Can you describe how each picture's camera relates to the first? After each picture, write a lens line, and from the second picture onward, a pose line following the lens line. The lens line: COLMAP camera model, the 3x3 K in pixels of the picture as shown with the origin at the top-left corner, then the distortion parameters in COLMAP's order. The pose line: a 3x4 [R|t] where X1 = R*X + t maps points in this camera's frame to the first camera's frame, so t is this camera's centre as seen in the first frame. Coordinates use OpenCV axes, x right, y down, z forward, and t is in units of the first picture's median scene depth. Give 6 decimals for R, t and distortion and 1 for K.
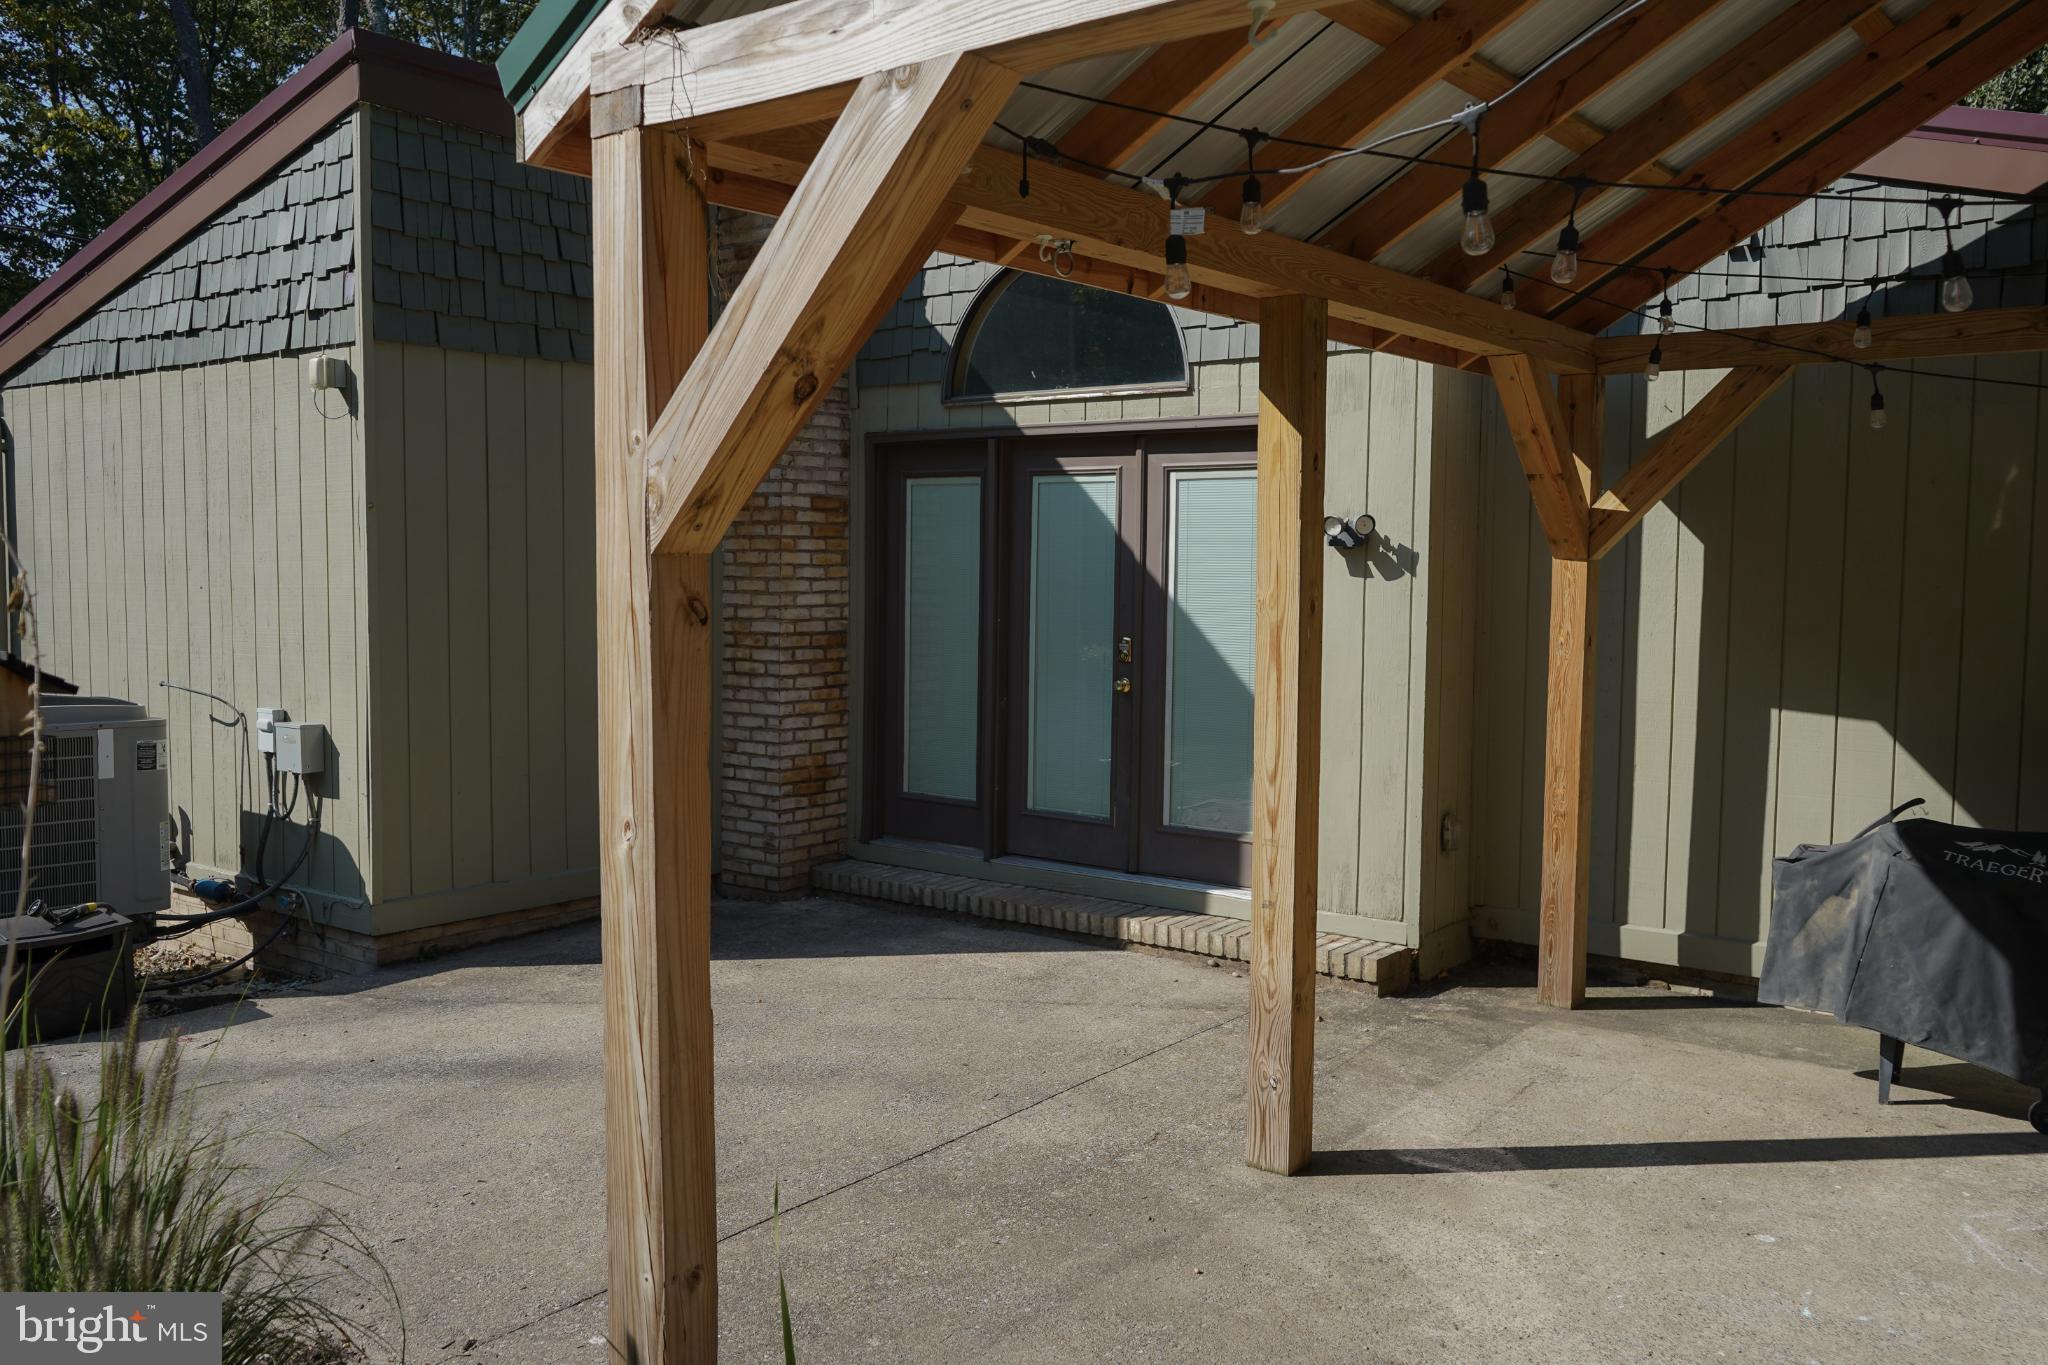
lens RADIAL K [[1665.0, 0, 1024.0], [0, 1665.0, 682.5], [0, 0, 1]] dist [-0.014089, -0.010436]
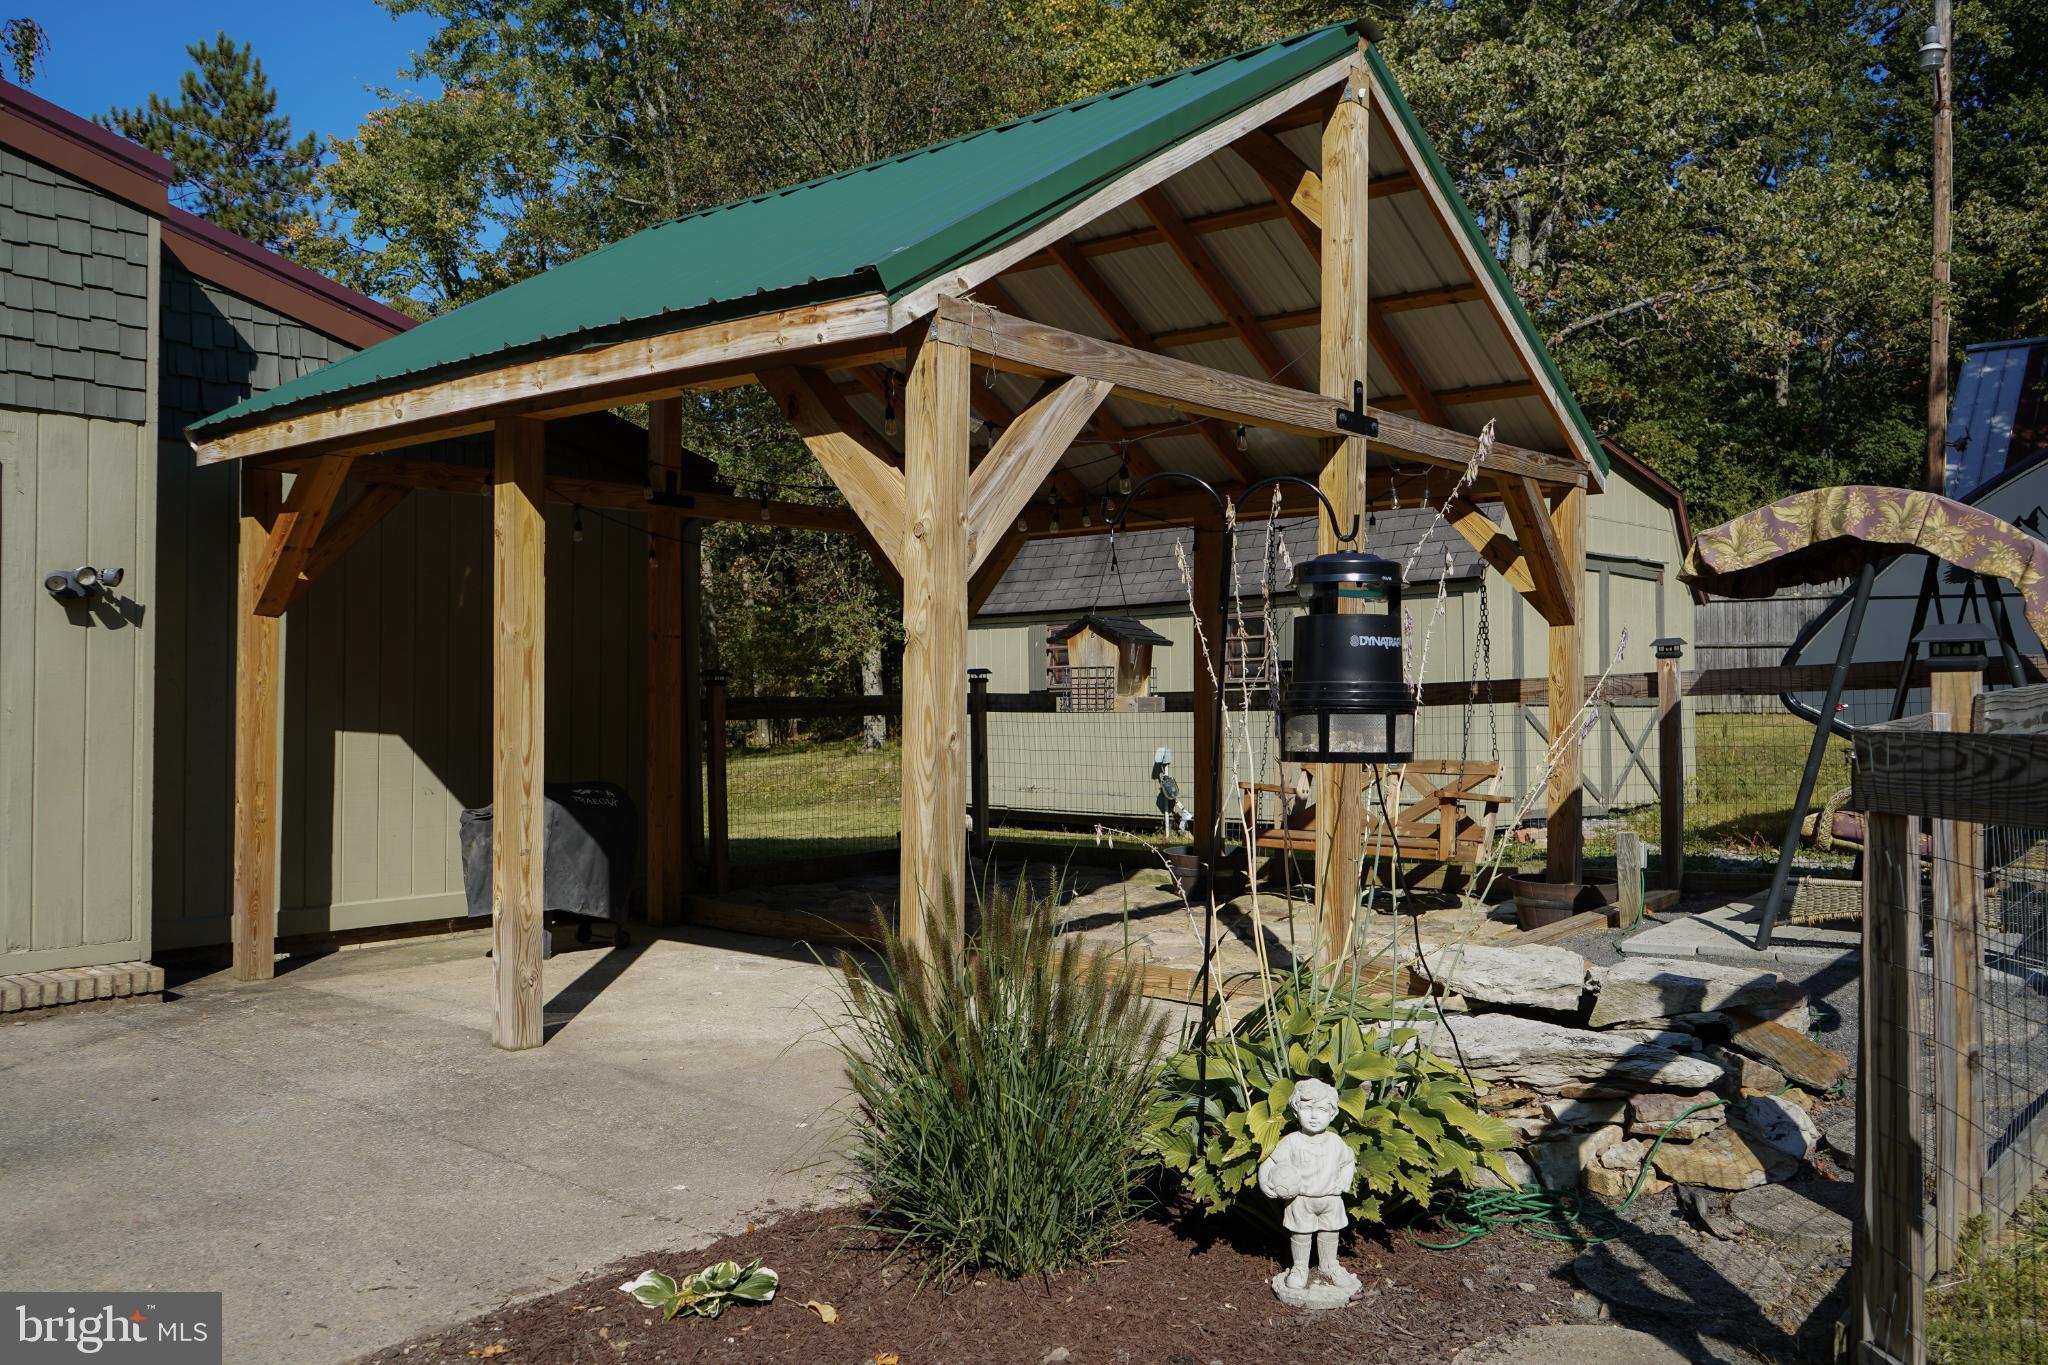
lens RADIAL K [[1632.3, 0, 1024.0], [0, 1632.3, 682.5], [0, 0, 1]] dist [-0.019136, -0.001964]
pose [[0.049536, -0.001224, 0.998772, -0.794516], [0.066298, 0.997798, -0.002066, 0.015203], [-0.996570, 0.066319, 0.049508, 0.342122]]
